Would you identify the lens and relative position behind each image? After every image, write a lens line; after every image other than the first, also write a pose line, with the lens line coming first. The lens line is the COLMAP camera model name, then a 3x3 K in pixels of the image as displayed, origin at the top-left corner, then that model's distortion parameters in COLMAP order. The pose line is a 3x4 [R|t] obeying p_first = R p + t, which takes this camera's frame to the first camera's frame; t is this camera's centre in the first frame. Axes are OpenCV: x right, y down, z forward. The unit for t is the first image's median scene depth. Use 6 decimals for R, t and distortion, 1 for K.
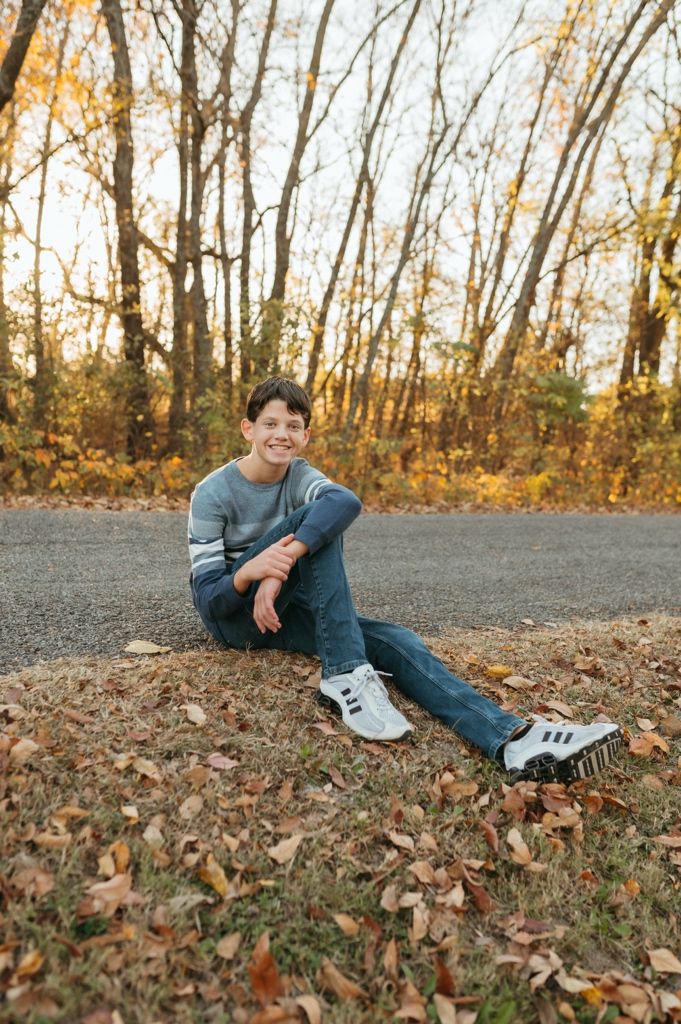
lens RADIAL K [[1030.9, 0, 336.8], [0, 1030.9, 524.3], [0, 0, 1]] dist [0.007030, -0.001549]
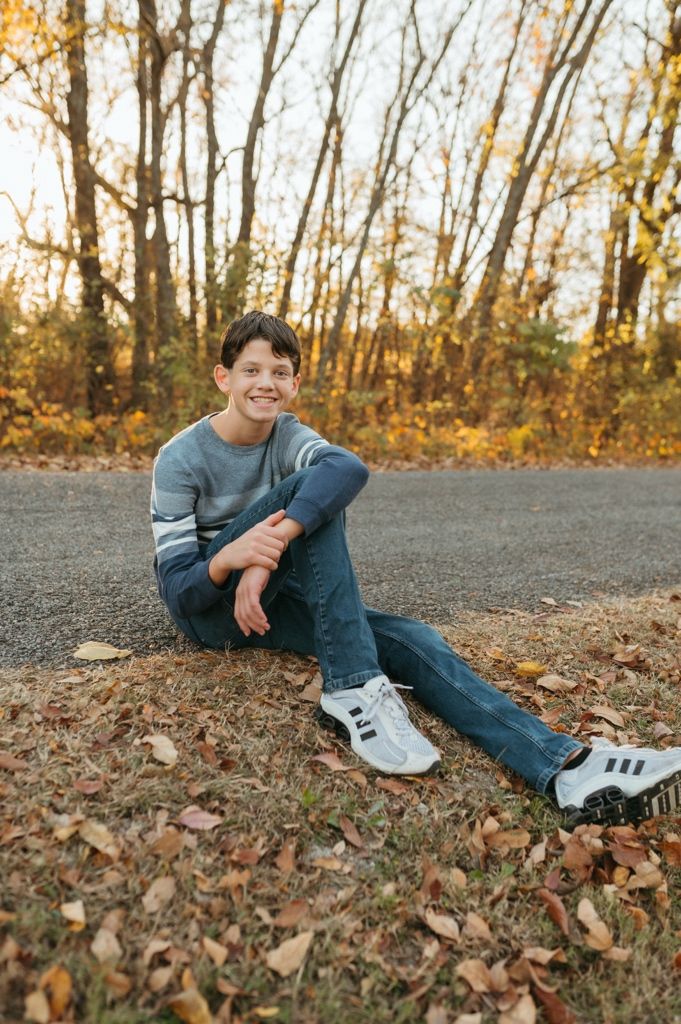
lens RADIAL K [[973.6, 0, 340.5], [0, 973.6, 512.0], [0, 0, 1]] dist [0.002108, 0.006724]
pose [[0.998949, -0.010972, 0.044510, -0.014919], [0.009179, 0.999147, 0.040274, -0.008743], [-0.044914, -0.039823, 0.998197, 0.115842]]
